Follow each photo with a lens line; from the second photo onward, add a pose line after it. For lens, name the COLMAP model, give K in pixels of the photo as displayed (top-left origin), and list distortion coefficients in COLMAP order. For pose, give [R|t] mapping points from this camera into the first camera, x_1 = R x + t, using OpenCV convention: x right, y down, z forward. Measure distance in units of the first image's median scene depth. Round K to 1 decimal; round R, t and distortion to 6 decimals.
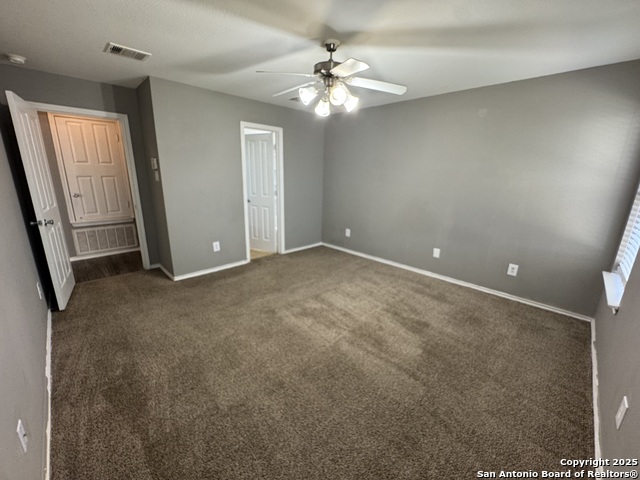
lens RADIAL K [[256.5, 0, 319.2], [0, 256.5, 239.2], [0, 0, 1]] dist [-0.000360, 0.000005]
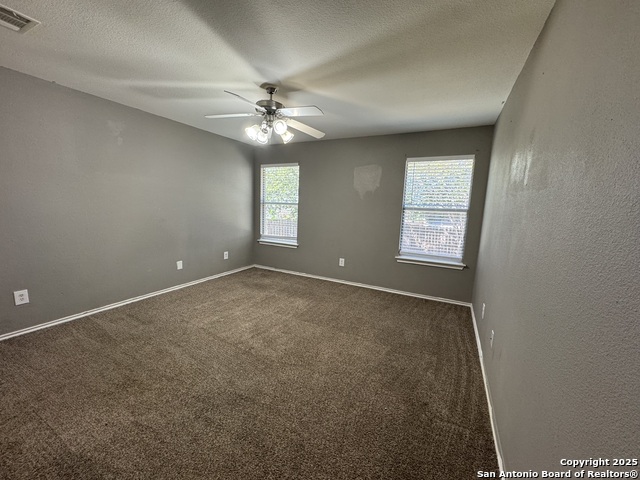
lens RADIAL K [[256.5, 0, 319.2], [0, 256.5, 239.2], [0, 0, 1]] dist [-0.000360, 0.000005]
pose [[-0.297875, -0.162741, 0.940631, -0.856722], [0.196731, 0.953744, 0.227310, -0.217026], [-0.934113, 0.252761, -0.252080, 0.864387]]
